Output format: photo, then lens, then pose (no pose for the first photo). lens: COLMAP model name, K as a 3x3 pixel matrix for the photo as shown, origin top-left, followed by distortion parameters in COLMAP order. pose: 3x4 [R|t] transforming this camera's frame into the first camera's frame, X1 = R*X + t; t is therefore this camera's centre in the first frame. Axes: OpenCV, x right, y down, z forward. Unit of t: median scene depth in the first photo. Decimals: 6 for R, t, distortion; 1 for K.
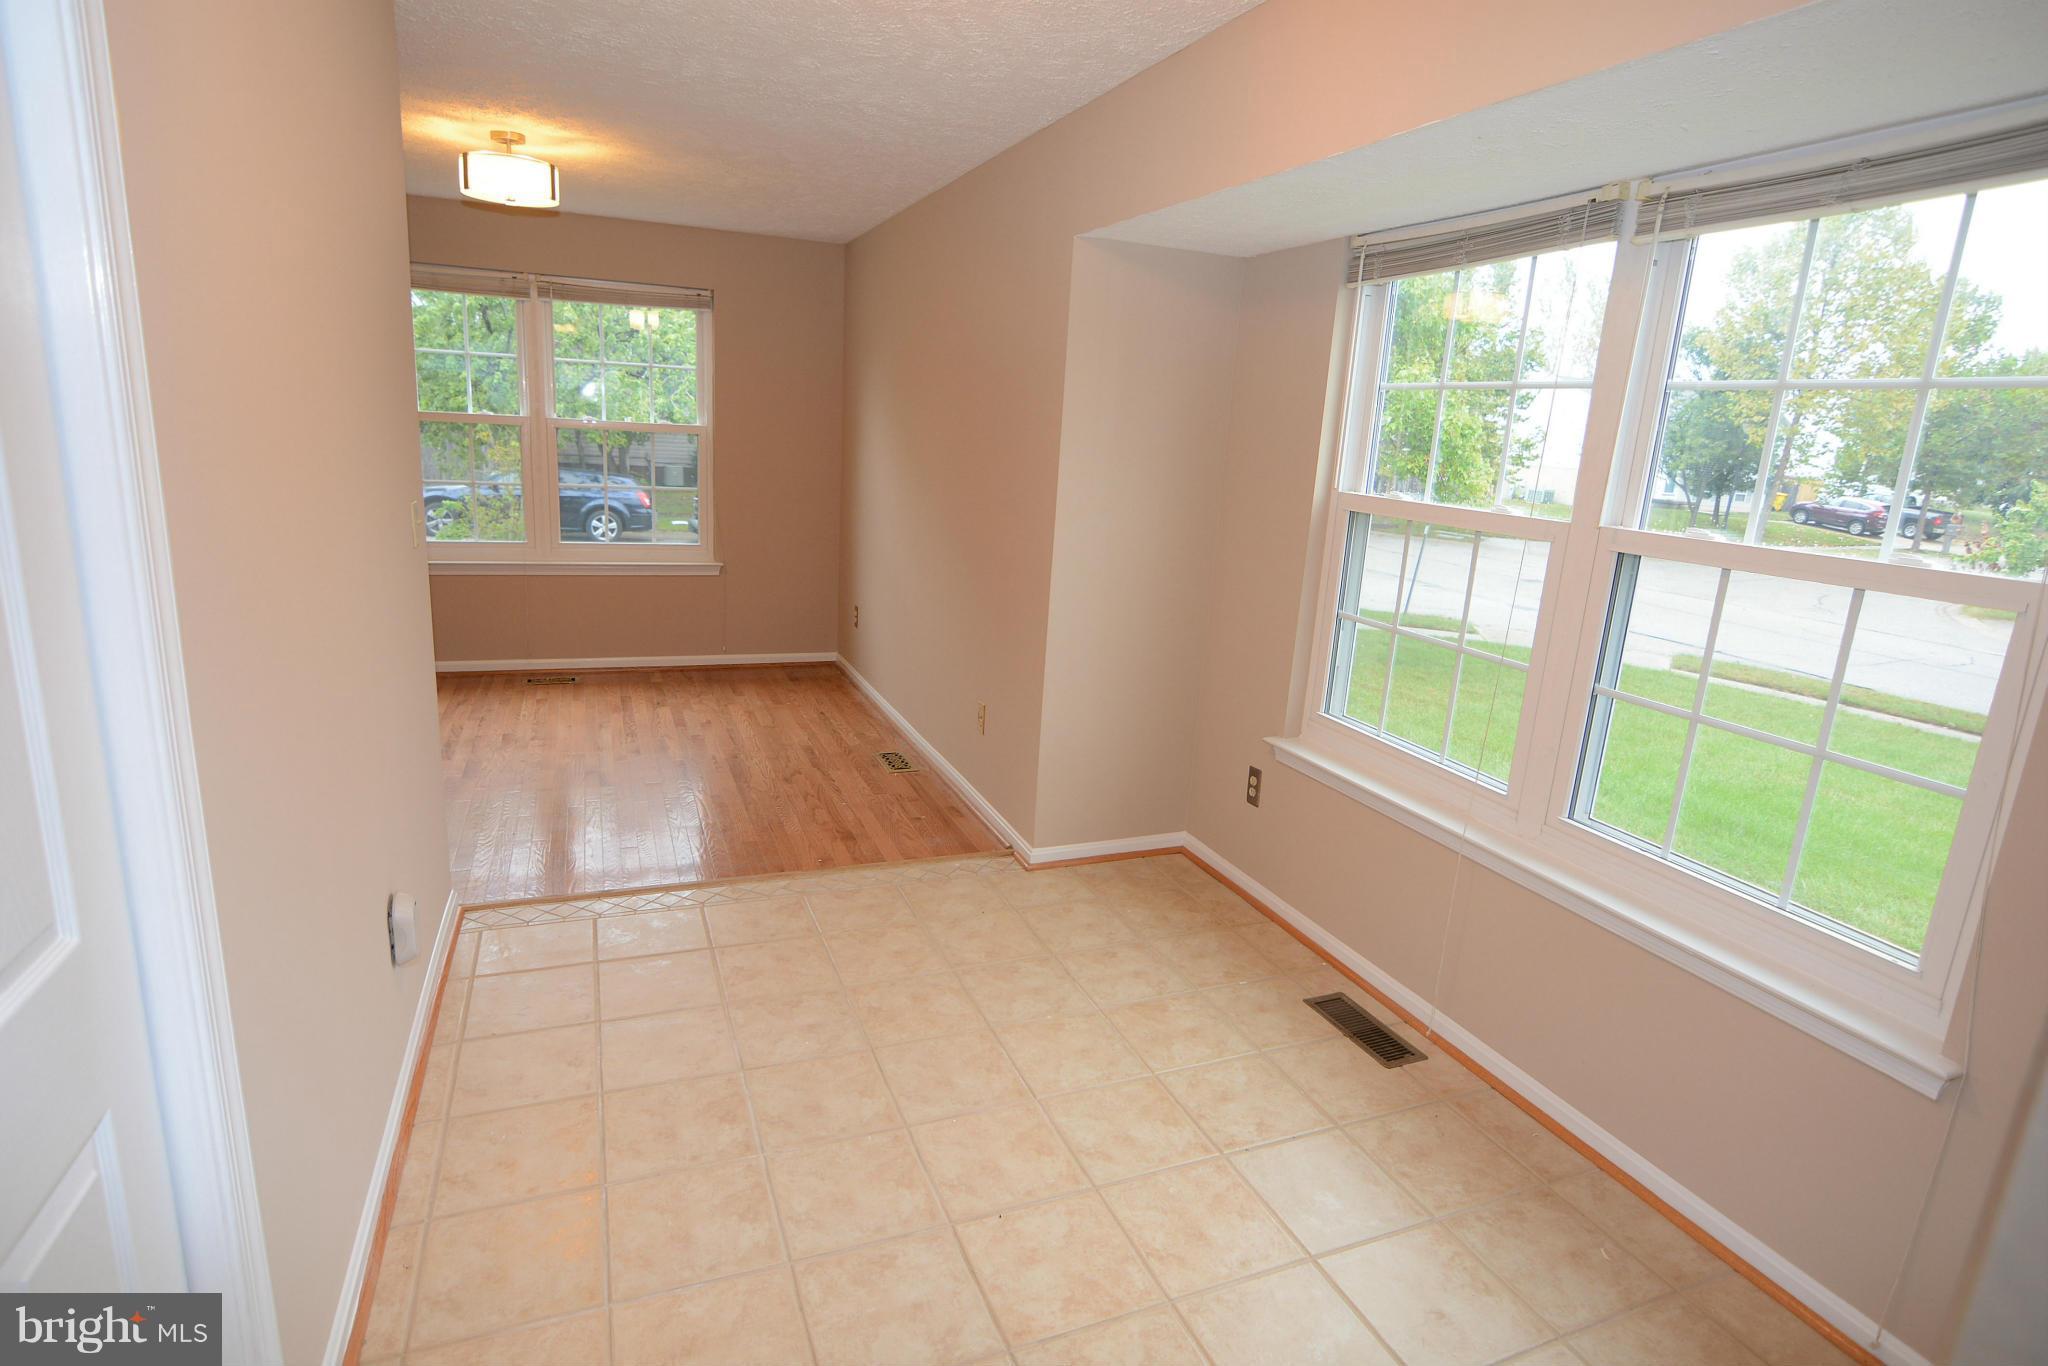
lens RADIAL K [[1056.2, 0, 1032.2], [0, 1056.2, 684.7], [0, 0, 1]] dist [-0.027225, 0.000717]
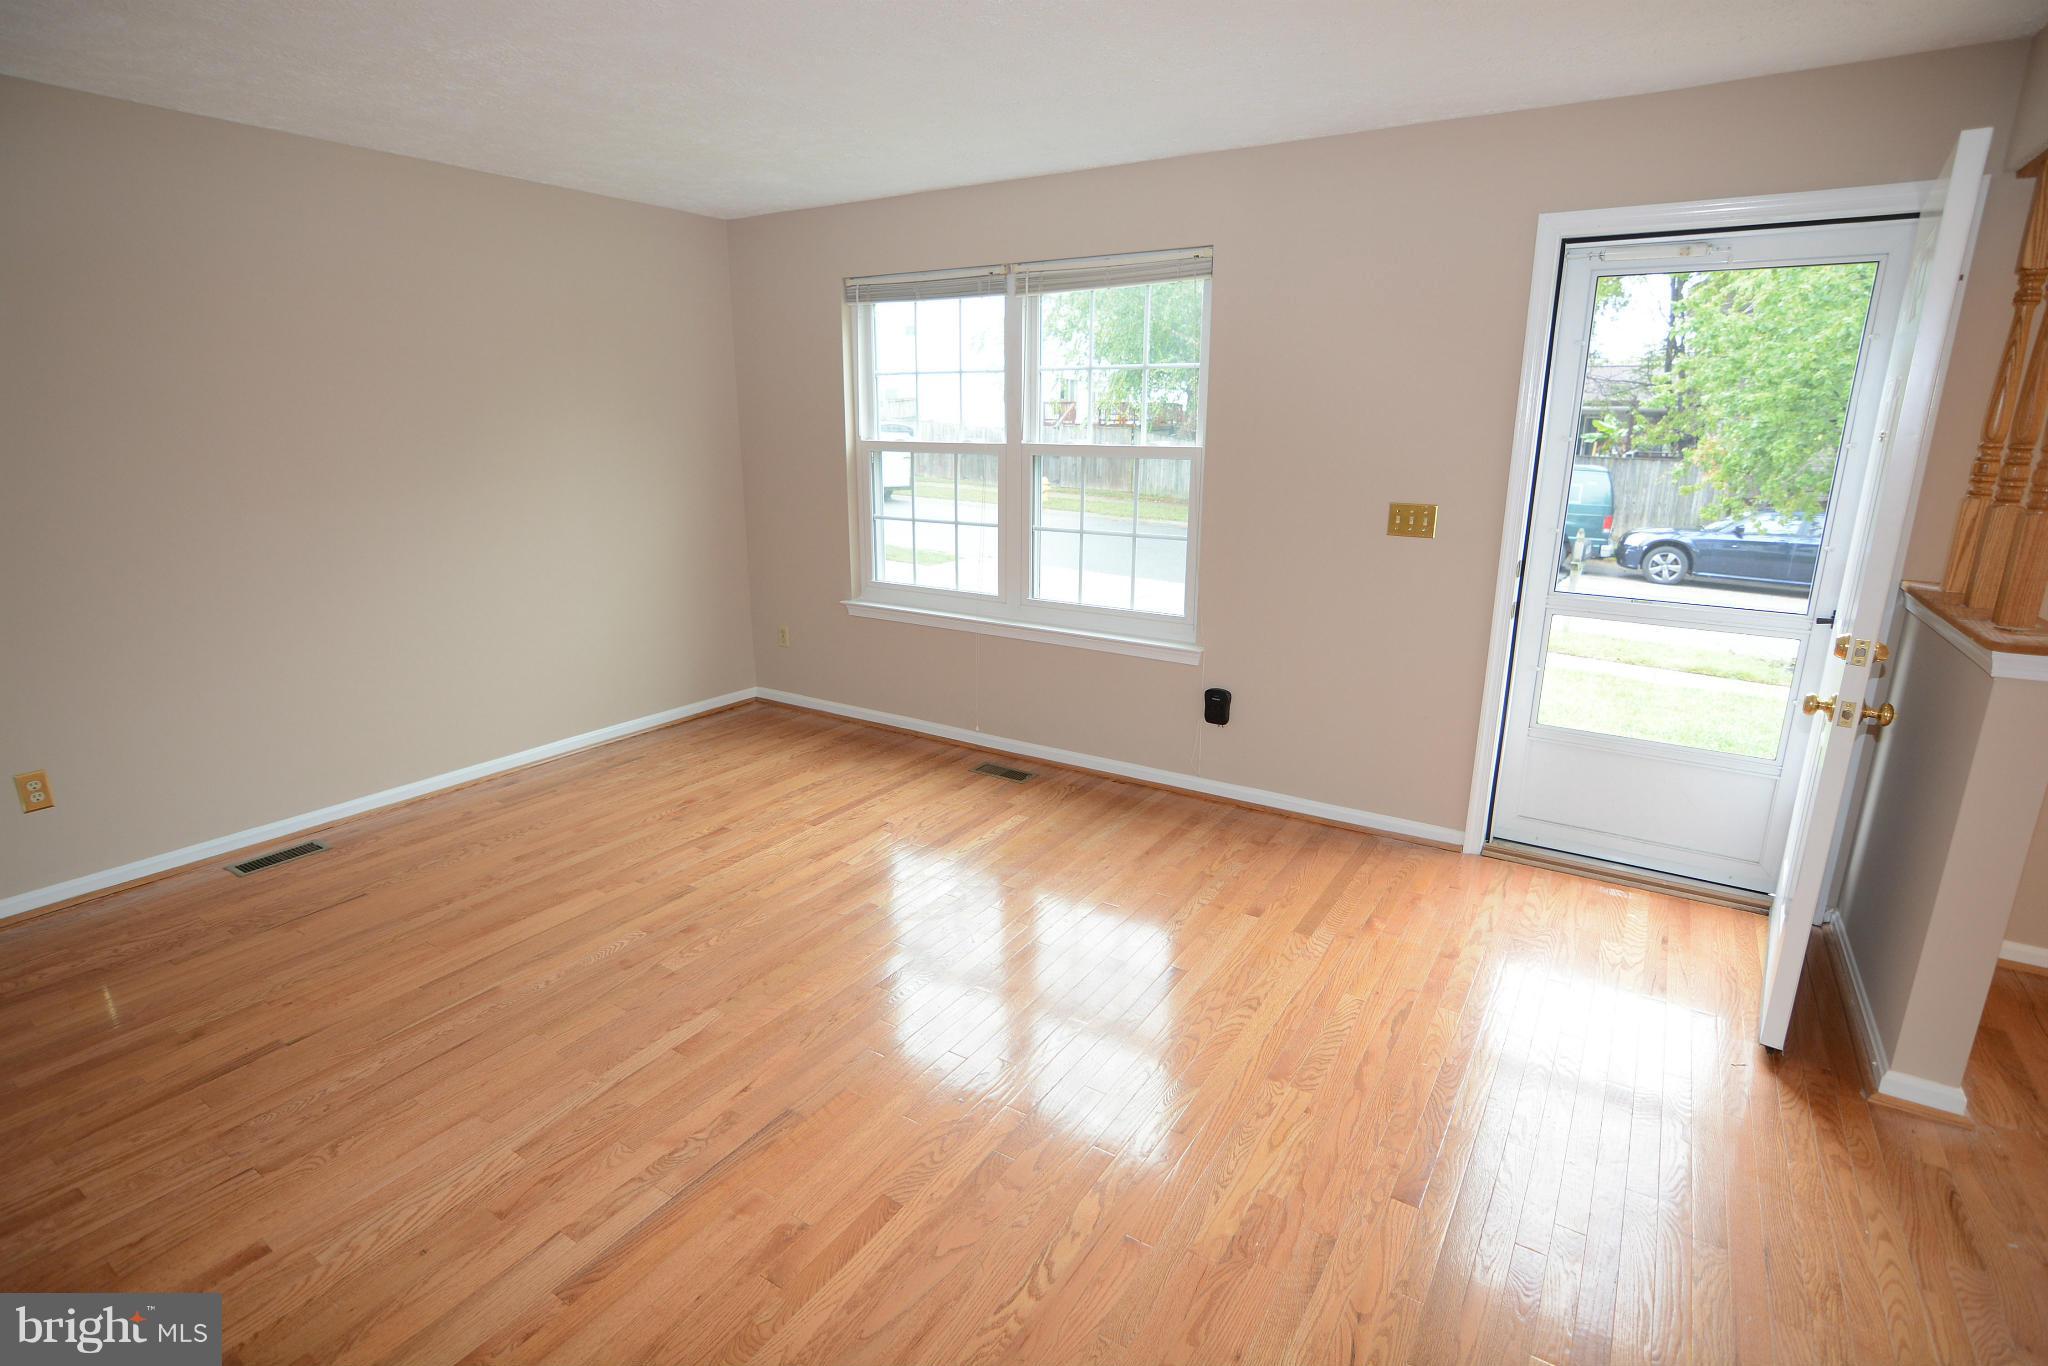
lens RADIAL K [[999.6, 0, 1030.5], [0, 999.6, 682.2], [0, 0, 1]] dist [-0.029656, 0.008956]
pose [[0.571996, 0.151107, -0.806218, -1.168323], [-0.163844, 0.984125, 0.068208, -0.177315], [0.803726, 0.093080, 0.587674, 0.422567]]
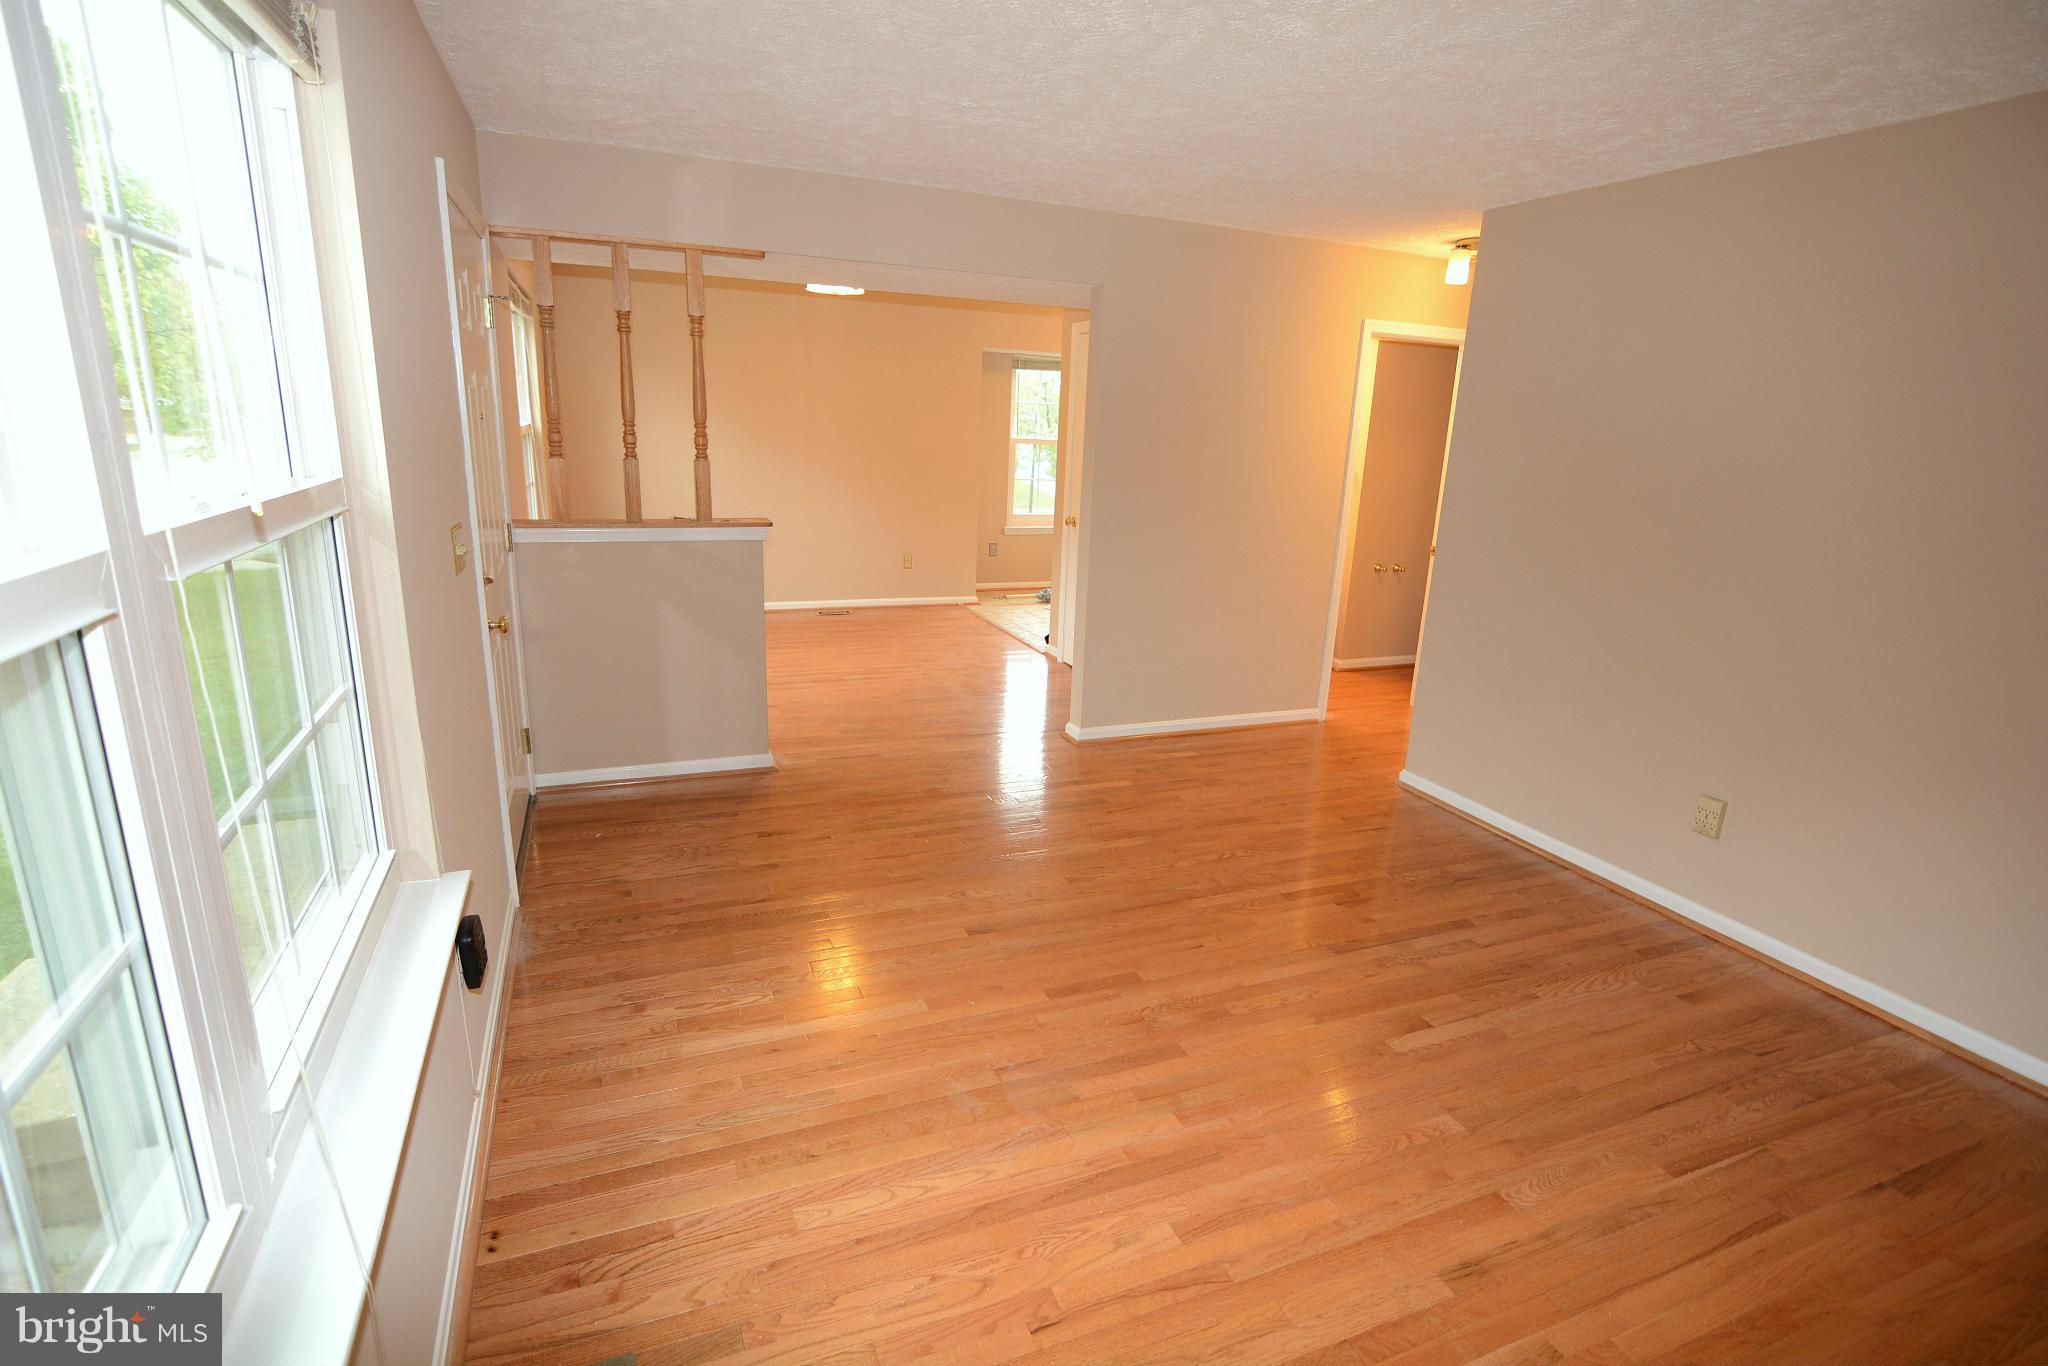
lens RADIAL K [[999.6, 0, 1030.5], [0, 999.6, 682.2], [0, 0, 1]] dist [-0.029656, 0.008956]
pose [[-0.002133, -0.313807, 0.949484, -2.647765], [0.196279, 0.930886, 0.308101, -0.405921], [-0.980546, 0.187021, 0.059609, 0.920586]]
